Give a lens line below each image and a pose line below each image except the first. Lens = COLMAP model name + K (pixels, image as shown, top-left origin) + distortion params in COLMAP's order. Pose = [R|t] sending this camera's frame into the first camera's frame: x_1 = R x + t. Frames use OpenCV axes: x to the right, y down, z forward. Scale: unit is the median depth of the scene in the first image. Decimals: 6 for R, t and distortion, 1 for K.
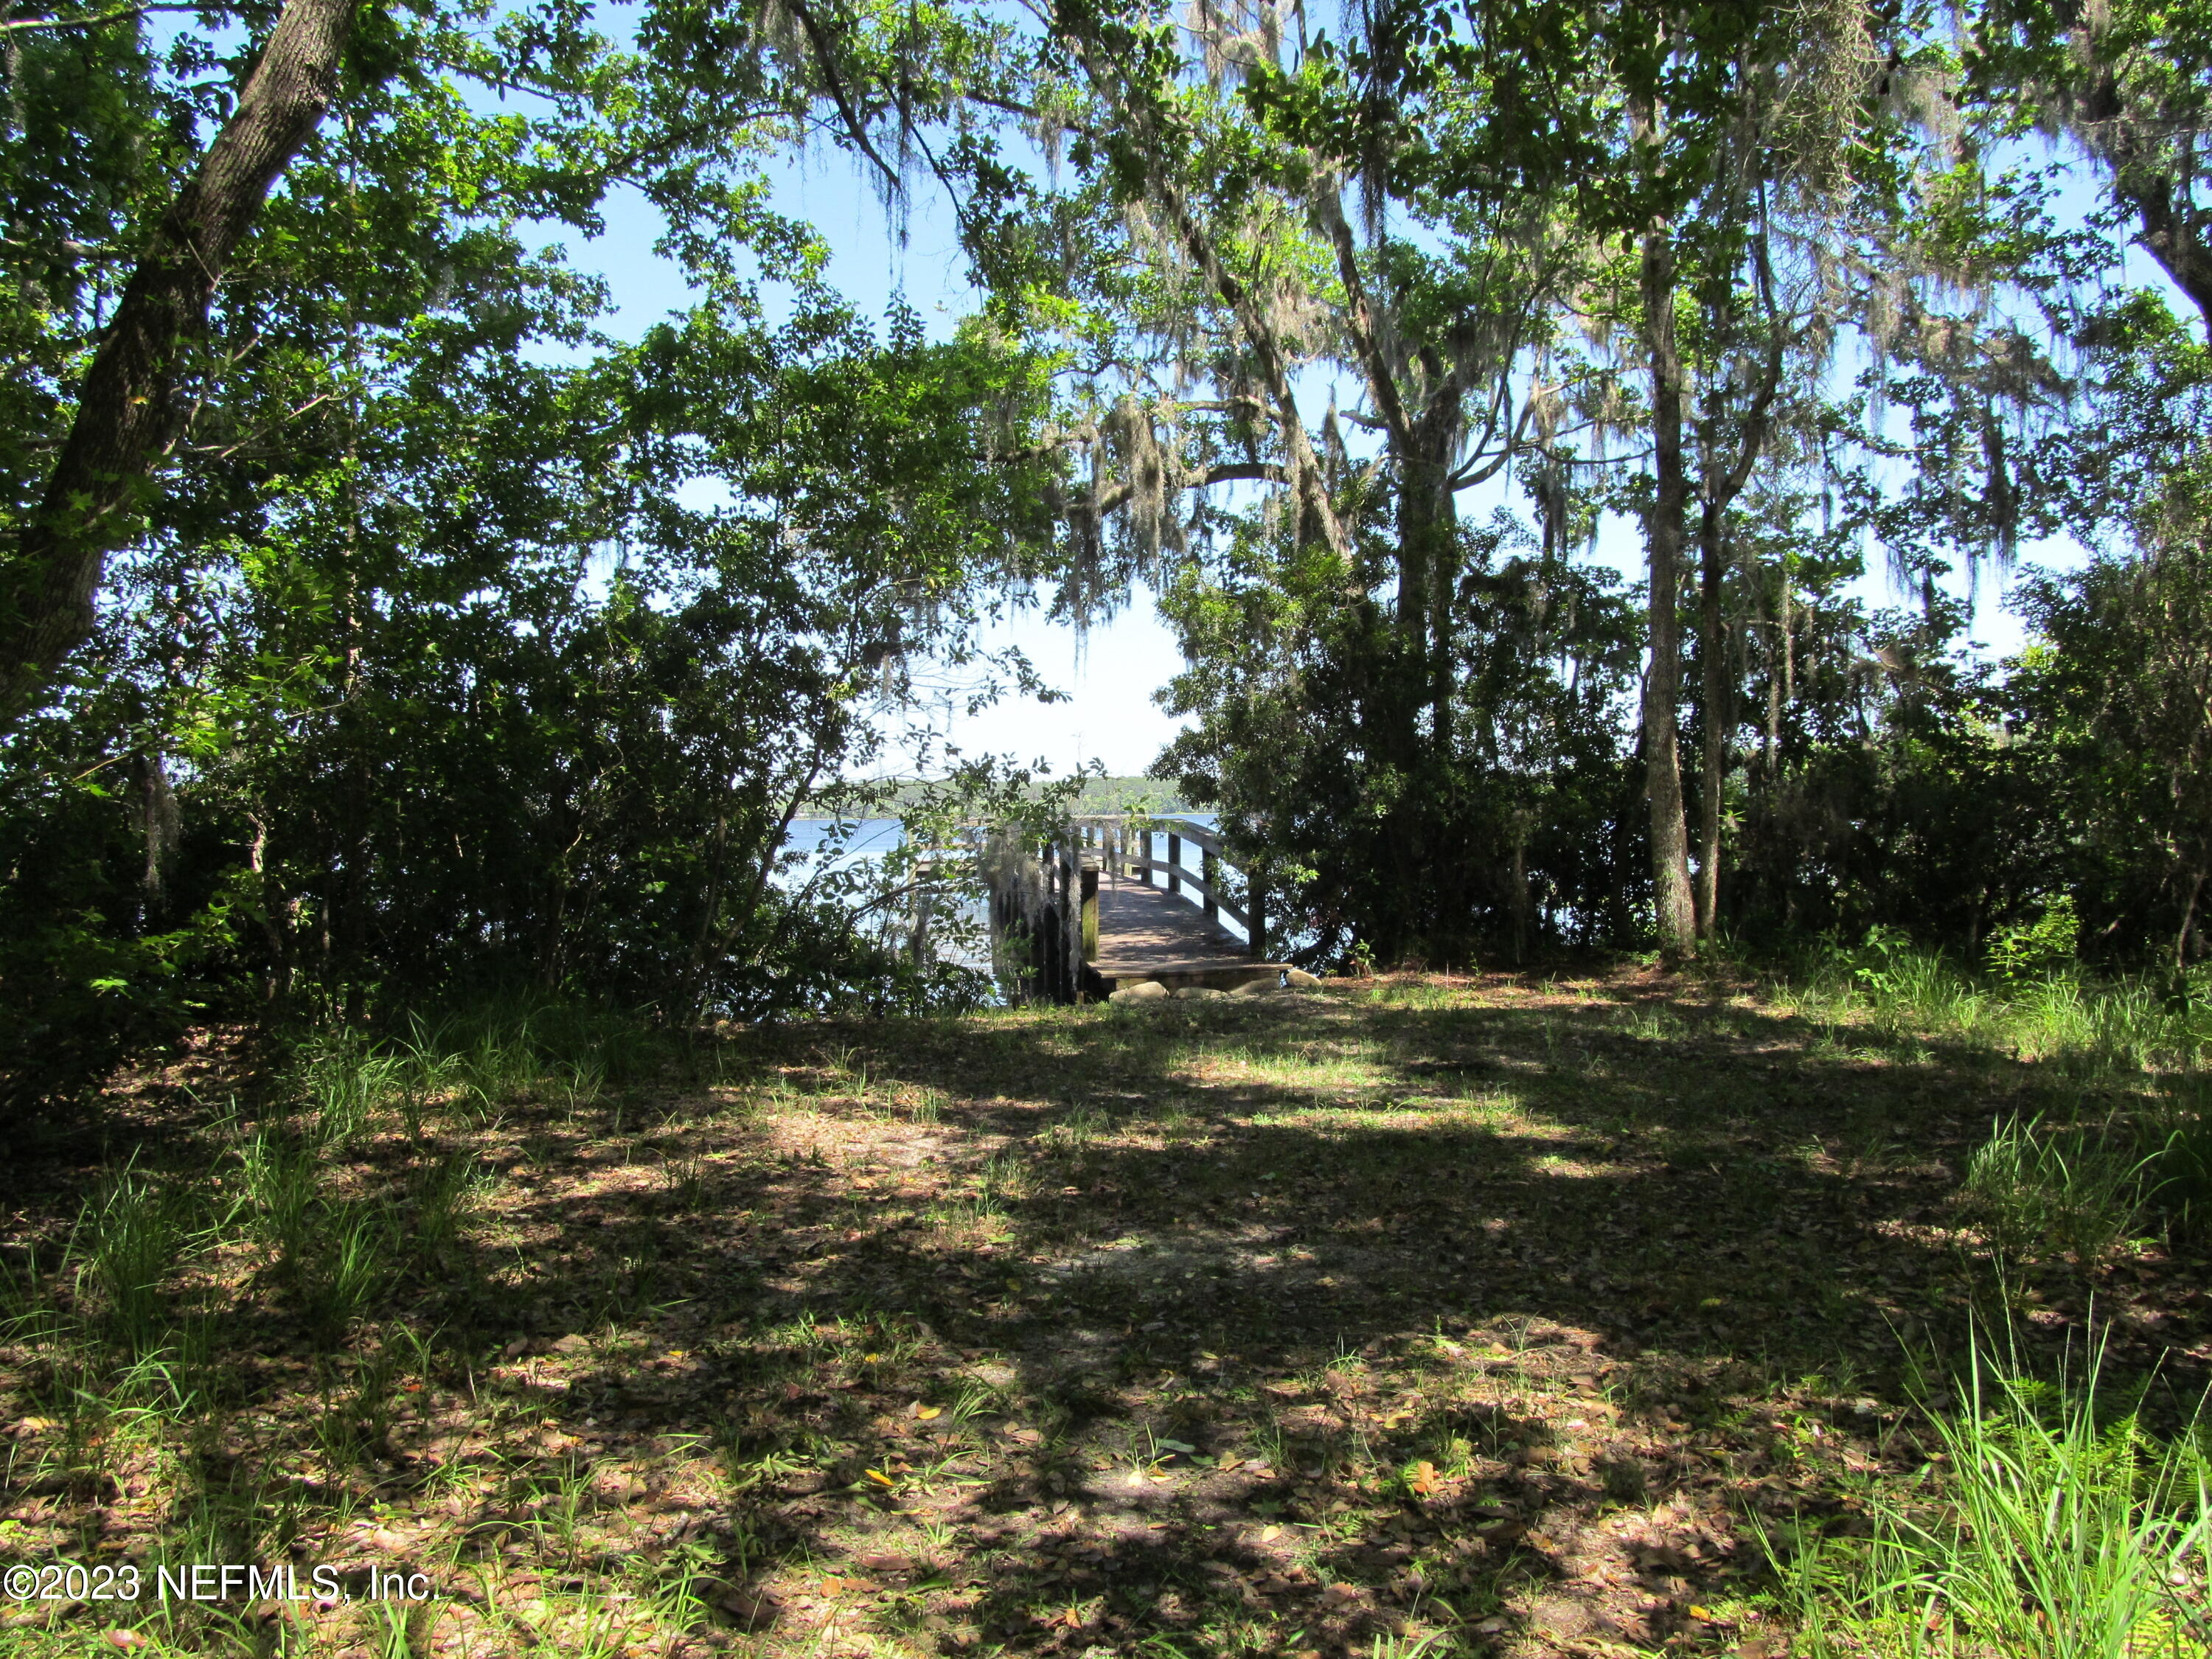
lens RADIAL K [[2100.6, 0, 1106.2], [0, 2100.6, 828.6], [0, 0, 1]] dist [-0.002190, 0.010803]
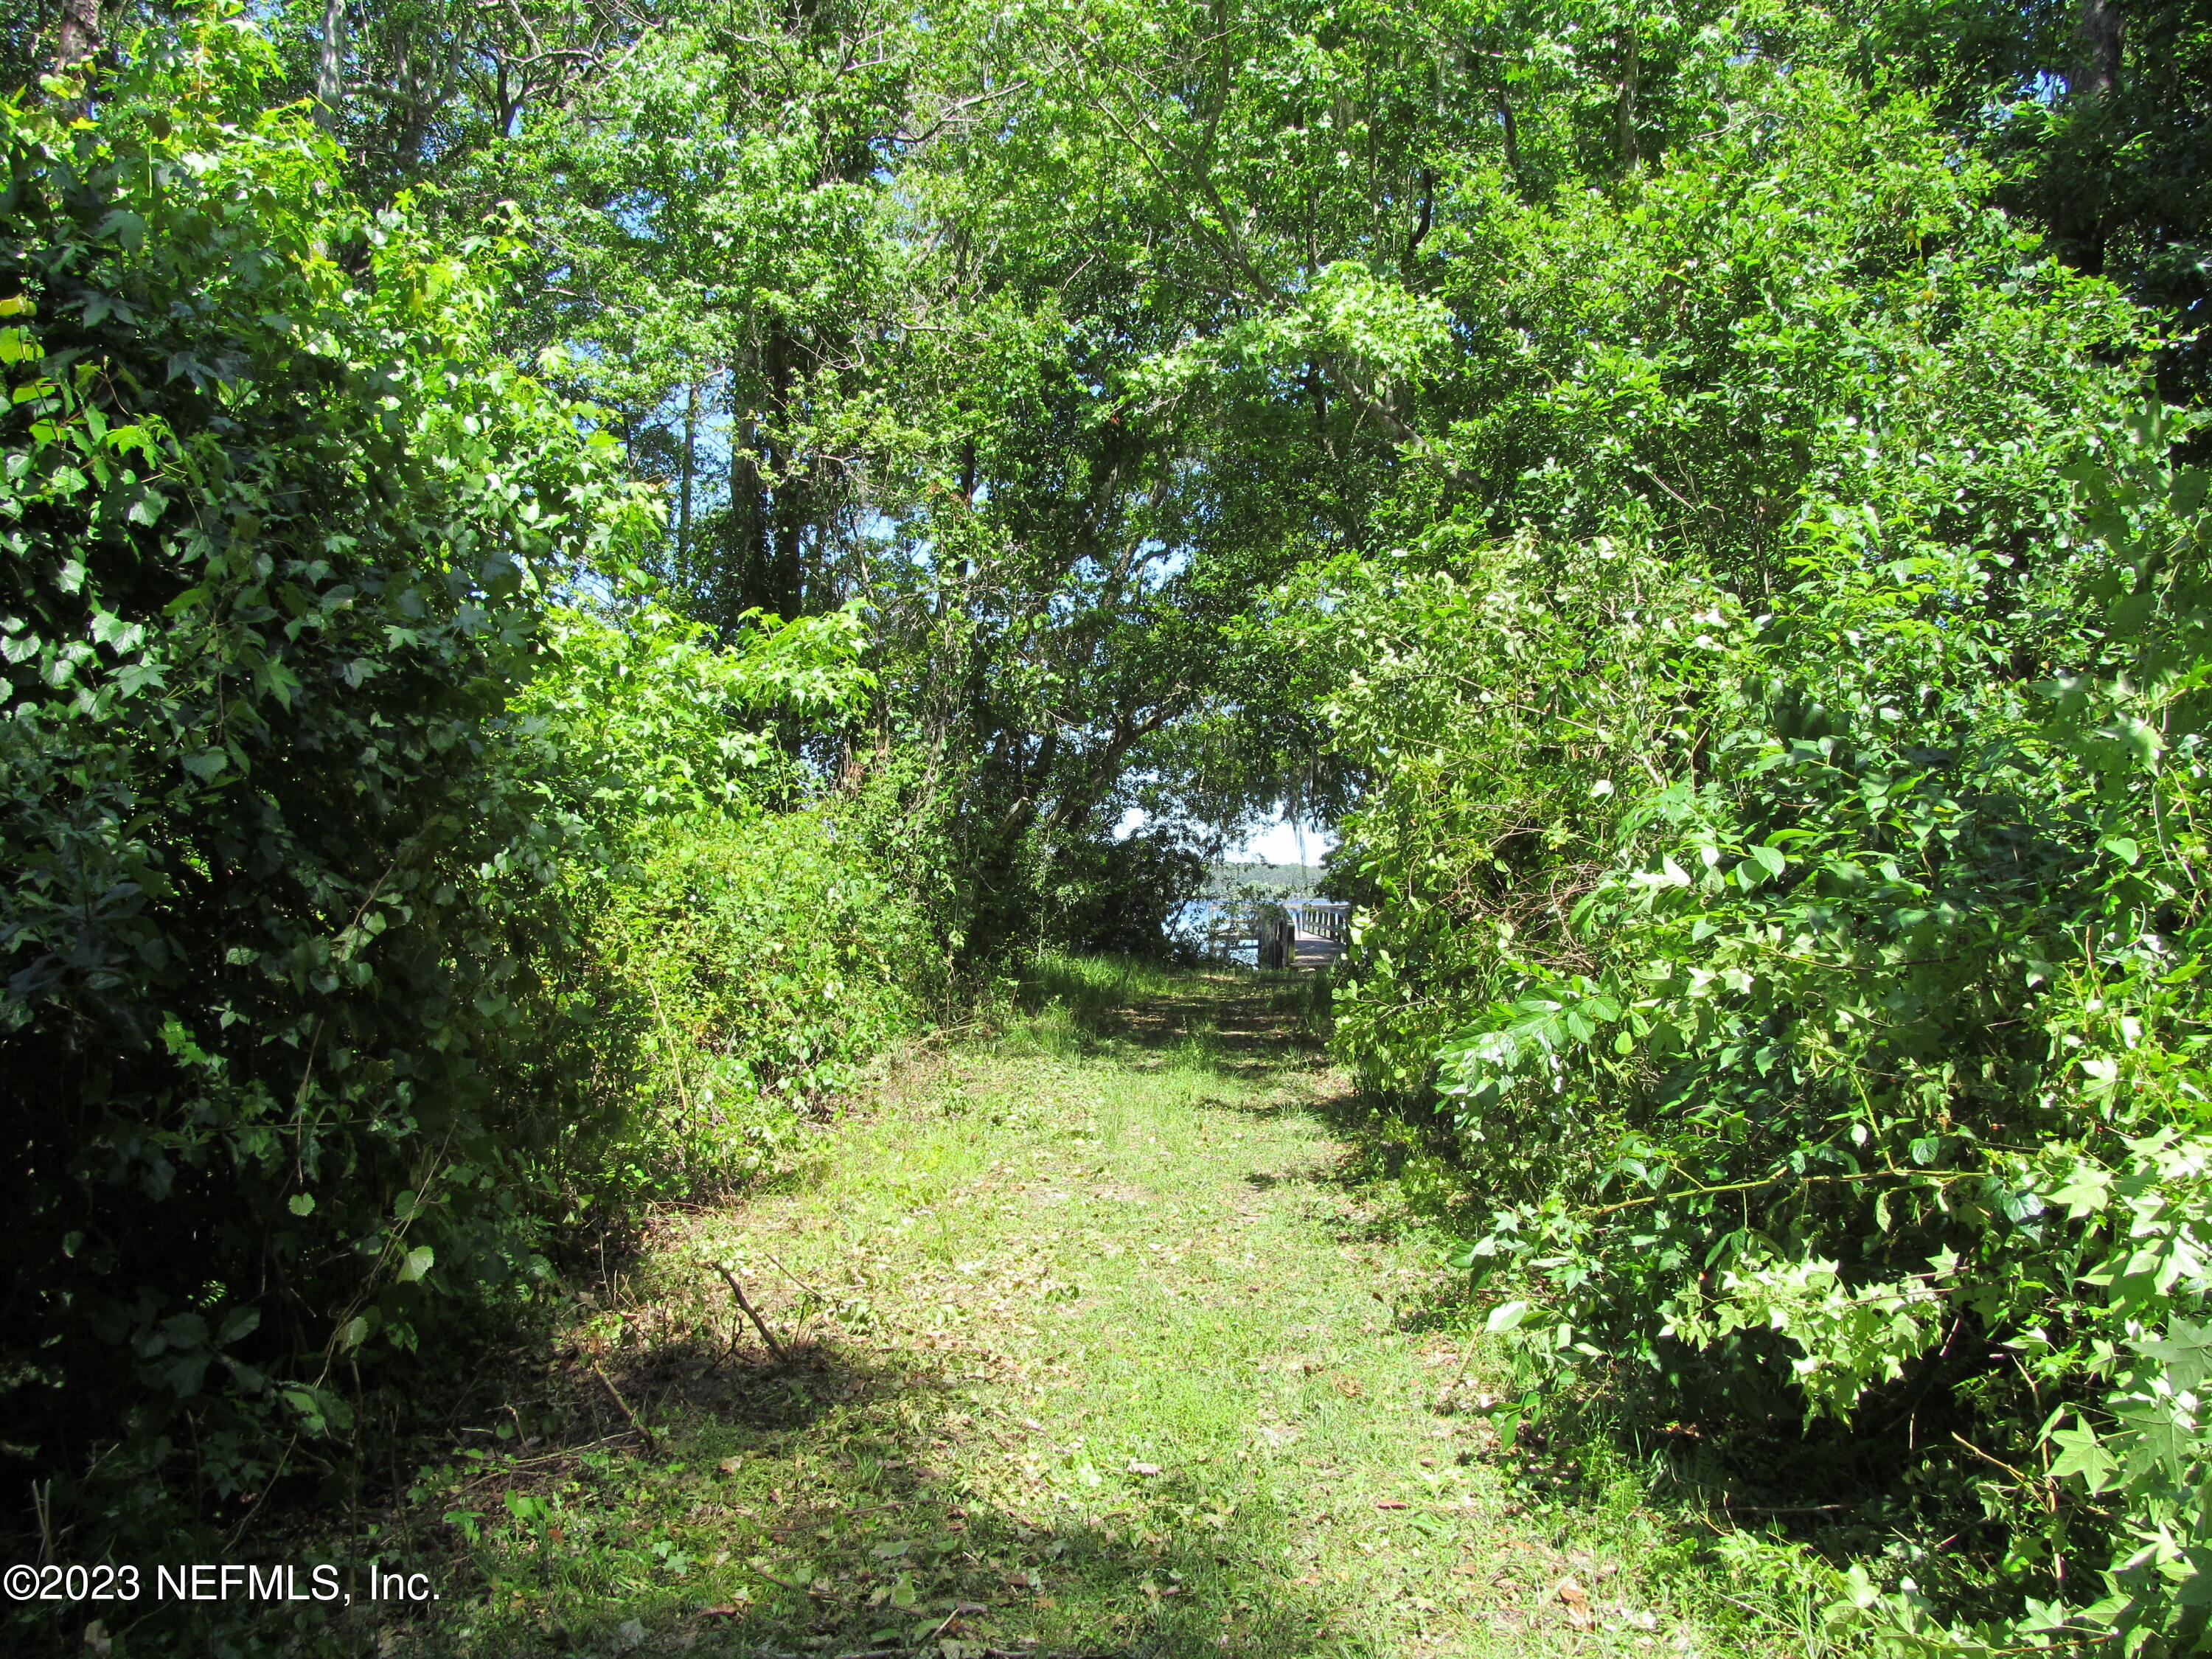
lens RADIAL K [[2100.6, 0, 1106.2], [0, 2100.6, 833.0], [0, 0, 1]] dist [-0.002190, 0.010803]
pose [[0.990699, -0.001106, -0.136069, 0.126301], [-0.002408, 0.999668, -0.025657, -0.029327], [0.136052, 0.025746, 0.990367, -1.720210]]
